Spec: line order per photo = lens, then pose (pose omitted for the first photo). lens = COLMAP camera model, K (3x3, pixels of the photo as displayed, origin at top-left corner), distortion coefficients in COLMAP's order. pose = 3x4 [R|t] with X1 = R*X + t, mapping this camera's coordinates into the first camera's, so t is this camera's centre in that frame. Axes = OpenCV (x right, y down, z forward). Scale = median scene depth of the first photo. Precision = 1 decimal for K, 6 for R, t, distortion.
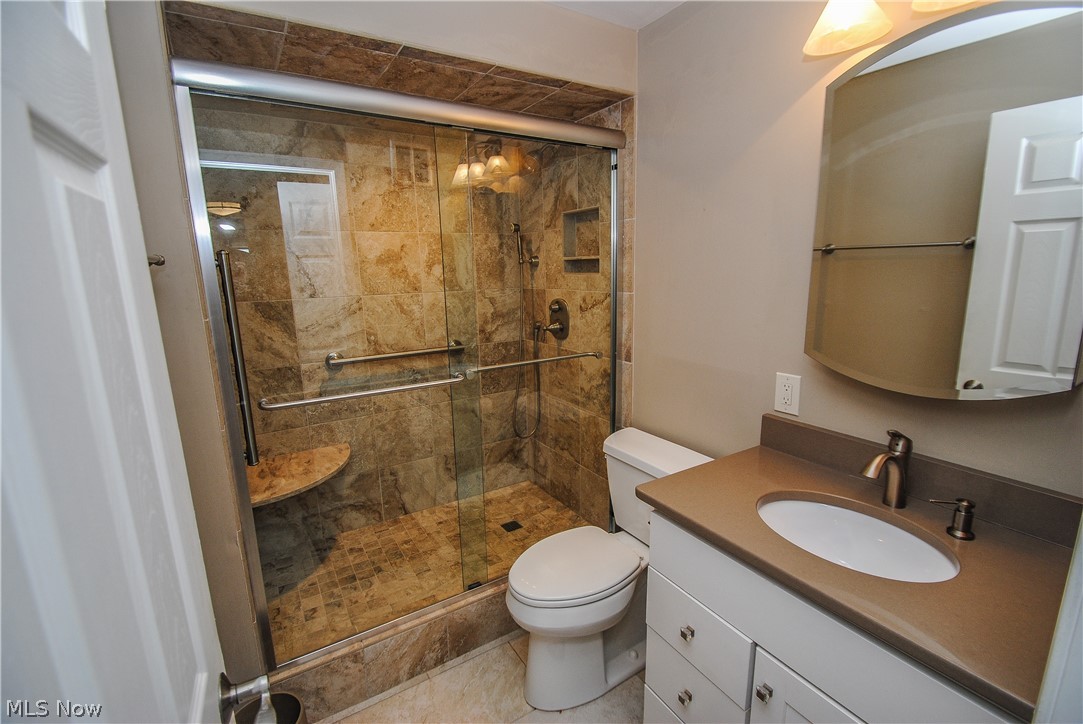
lens RADIAL K [[482.4, 0, 545.5], [0, 482.4, 360.6], [0, 0, 1]] dist [0.002789, -0.005584]
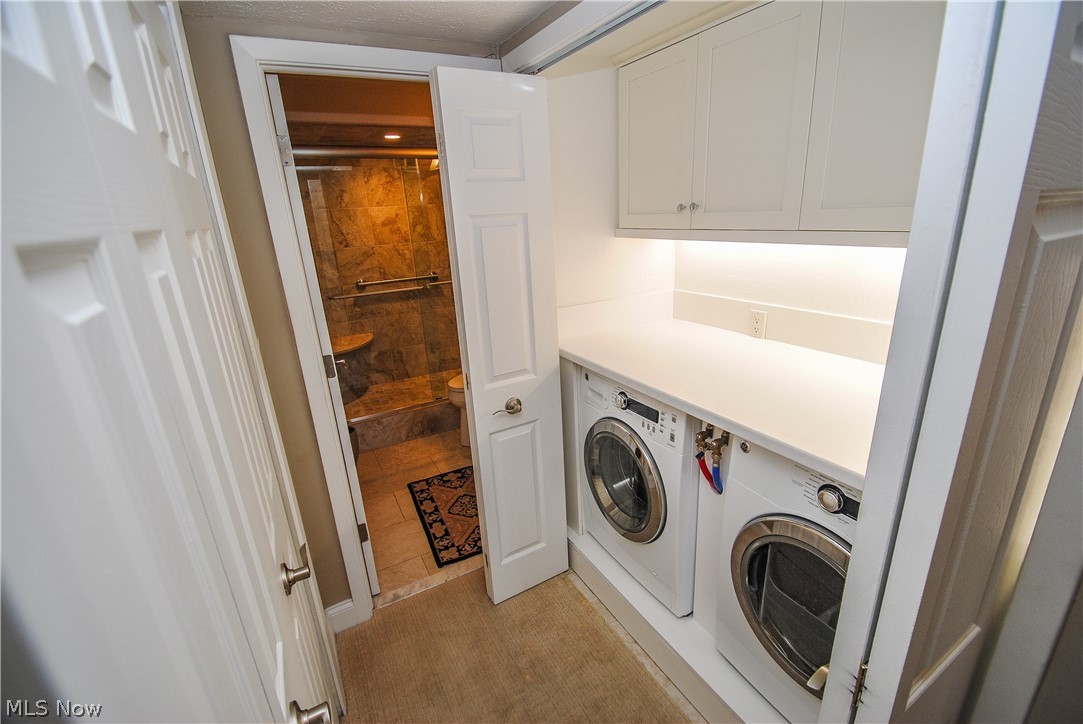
lens RADIAL K [[482.4, 0, 539.7], [0, 482.4, 365.6], [0, 0, 1]] dist [0.002789, -0.005584]
pose [[0.997492, -0.006861, -0.070444, 0.316805], [0.015553, 0.992211, 0.123596, 0.085121], [0.069047, -0.124382, 0.989829, -0.697002]]
